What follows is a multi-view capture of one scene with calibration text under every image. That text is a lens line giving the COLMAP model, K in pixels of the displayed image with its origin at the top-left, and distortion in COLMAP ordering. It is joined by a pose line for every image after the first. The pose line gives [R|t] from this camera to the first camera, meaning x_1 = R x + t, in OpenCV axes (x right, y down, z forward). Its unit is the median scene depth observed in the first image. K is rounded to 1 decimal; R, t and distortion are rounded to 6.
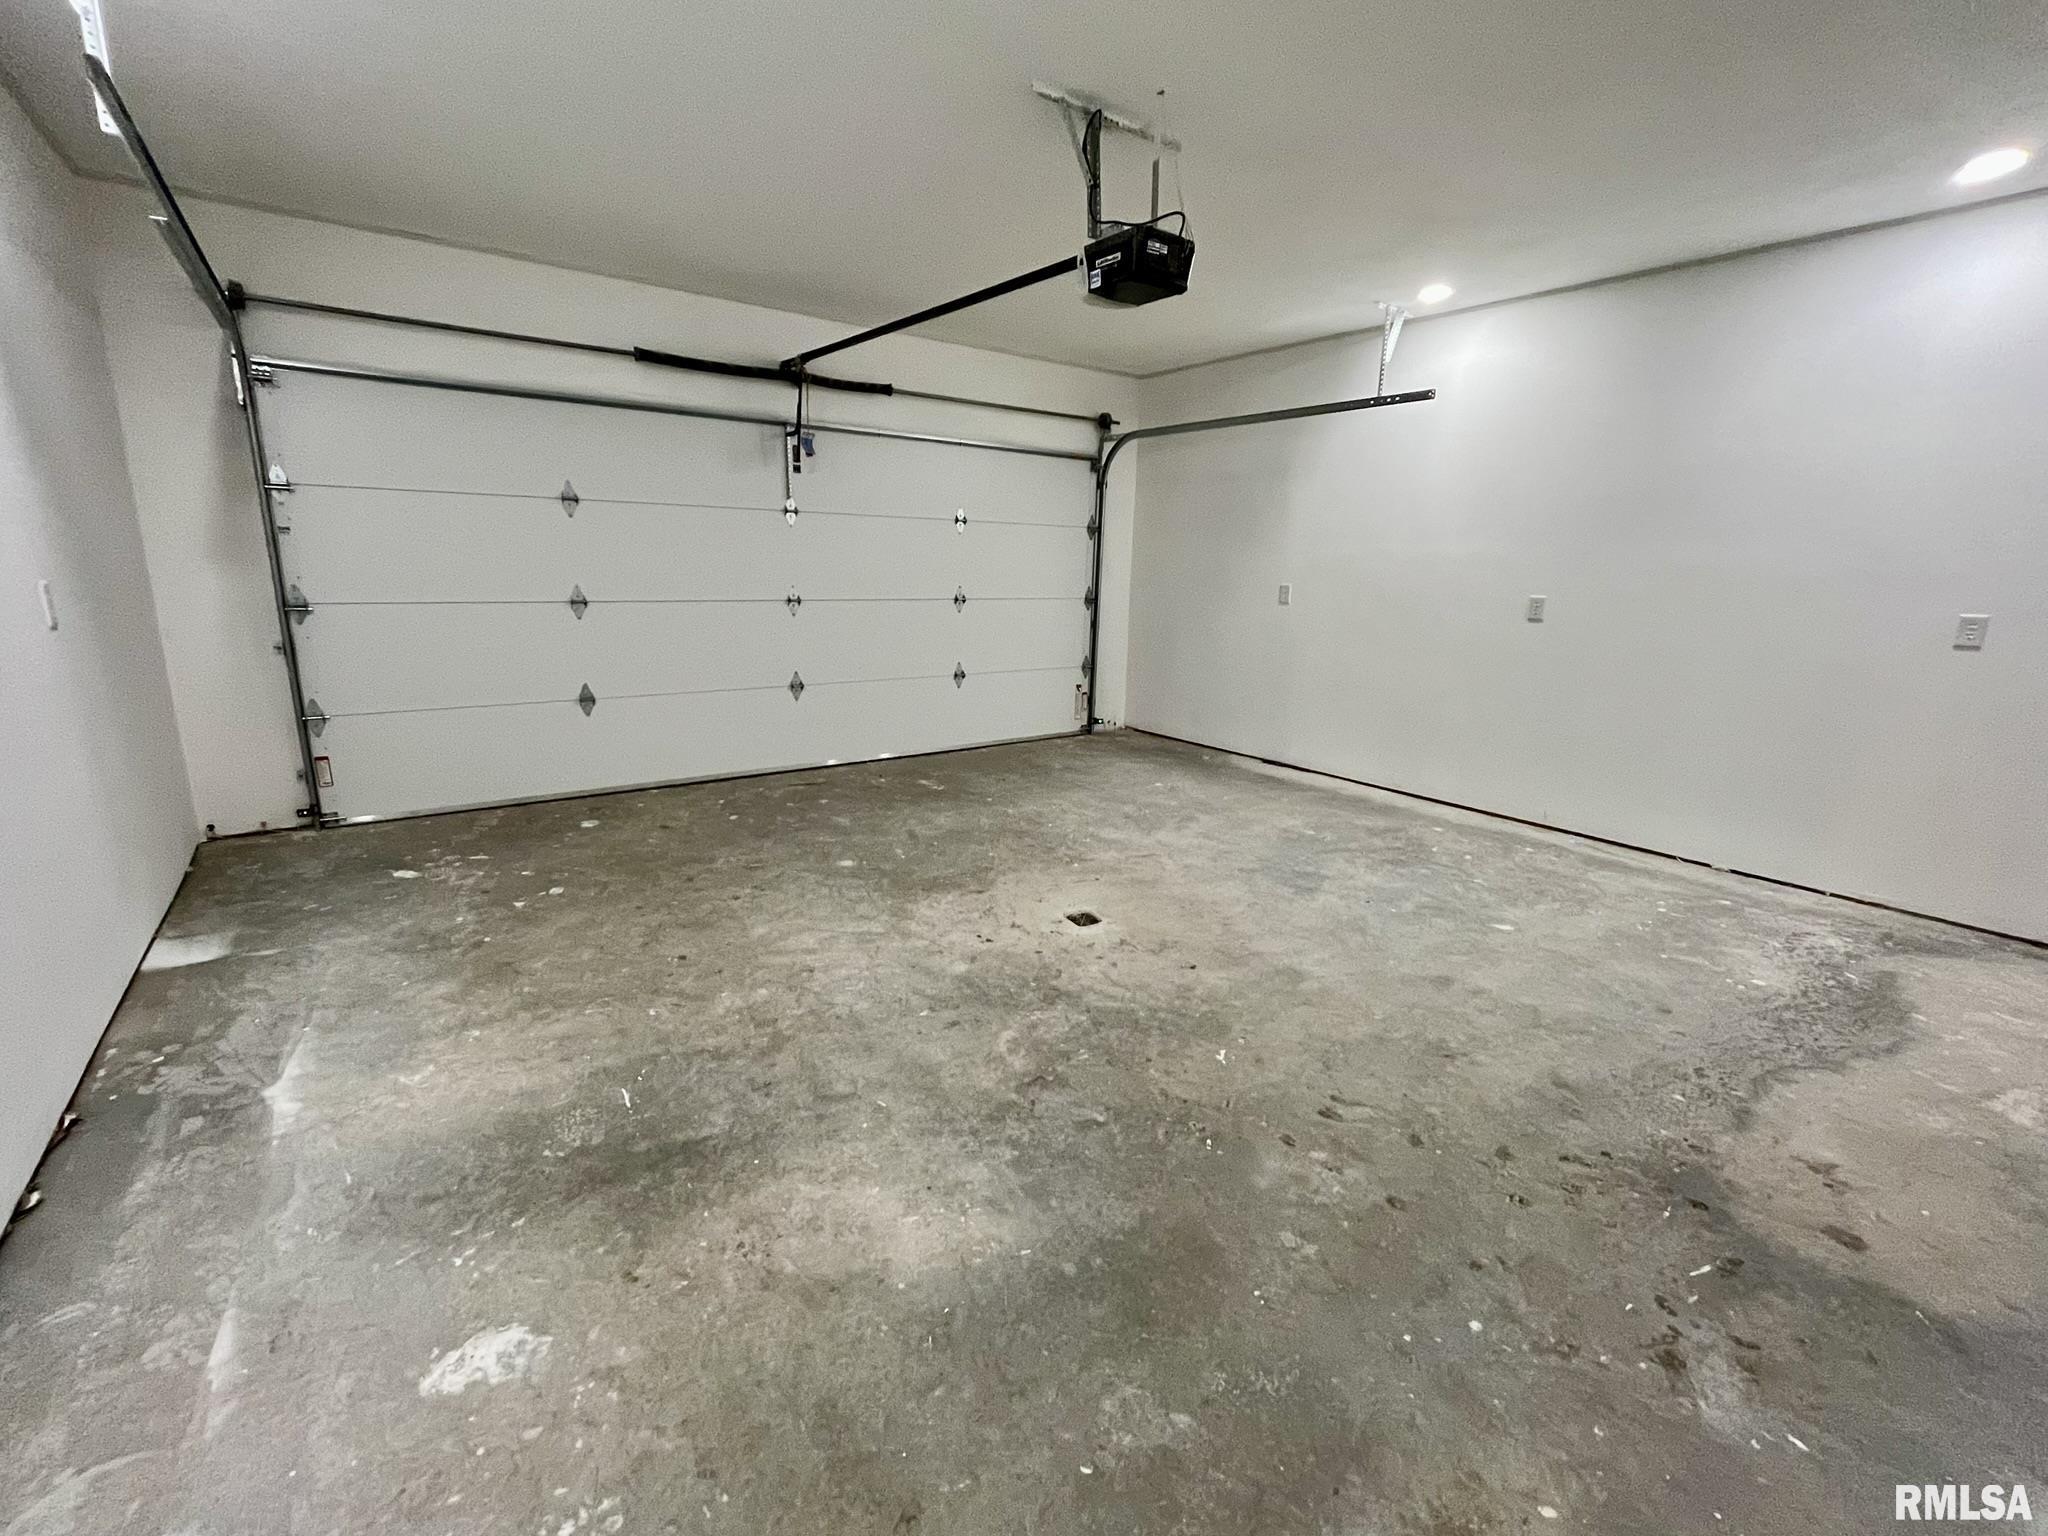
lens RADIAL K [[826.4, 0, 1026.5], [0, 826.4, 763.2], [0, 0, 1]] dist [-0.003450, -0.000093]
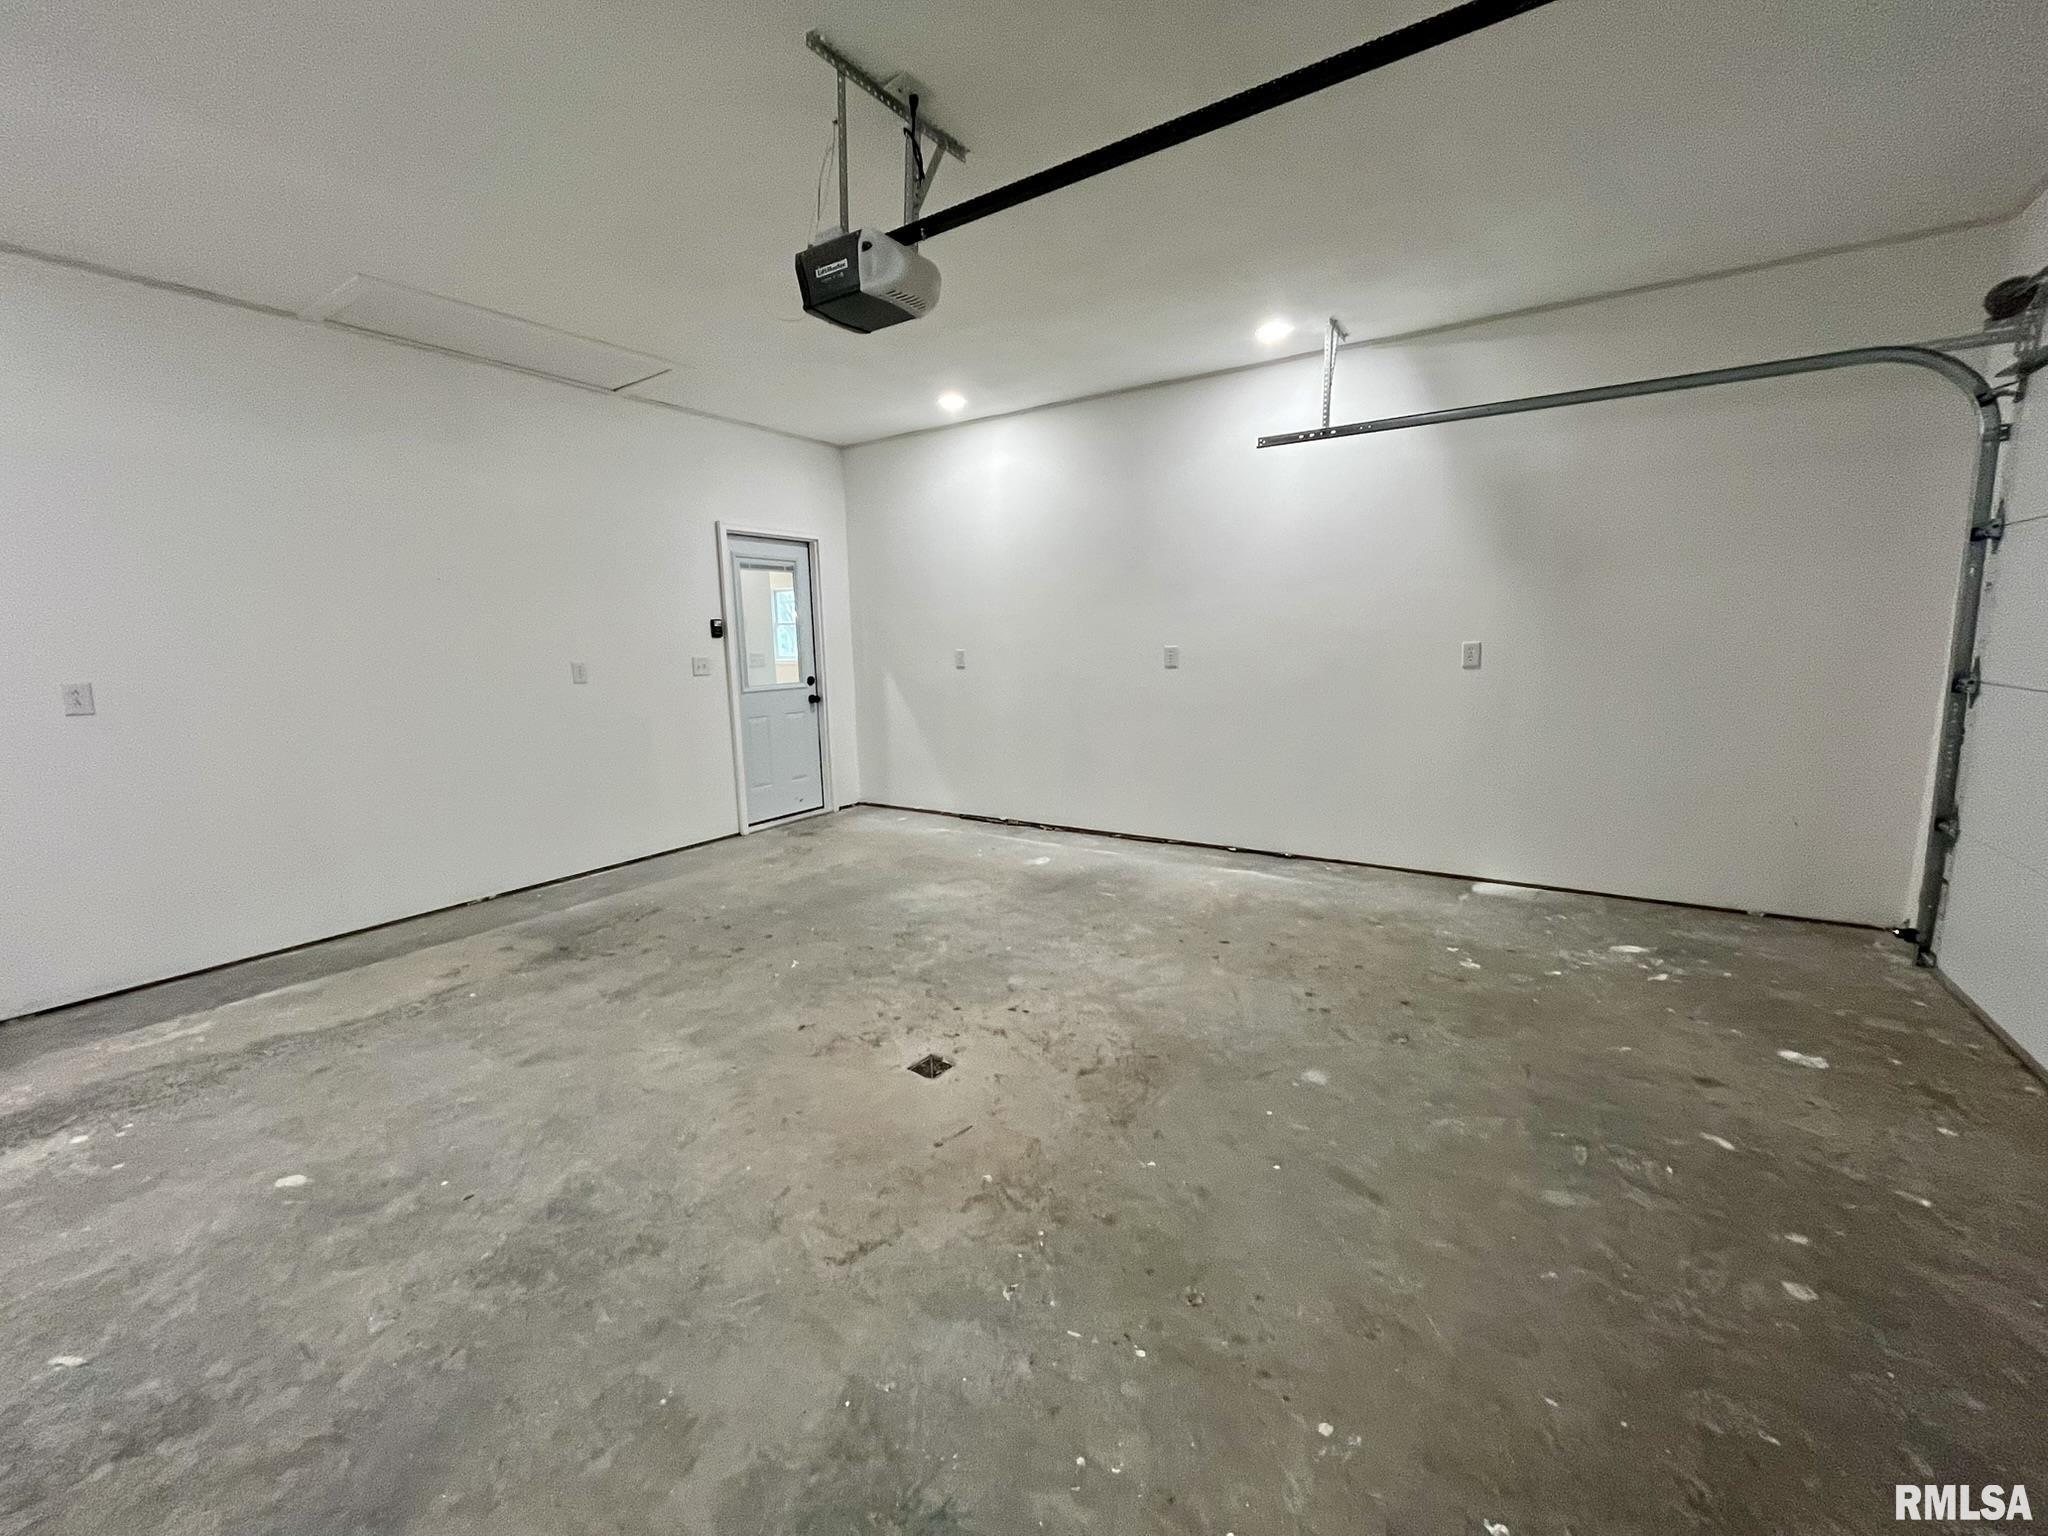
lens RADIAL K [[826.4, 0, 1020.3], [0, 826.4, 763.8], [0, 0, 1]] dist [-0.003450, -0.000093]
pose [[-0.935921, 0.051489, -0.348427, 0.276849], [-0.083456, 0.928665, 0.361408, -0.417108], [0.342180, 0.367328, -0.864860, 1.777510]]
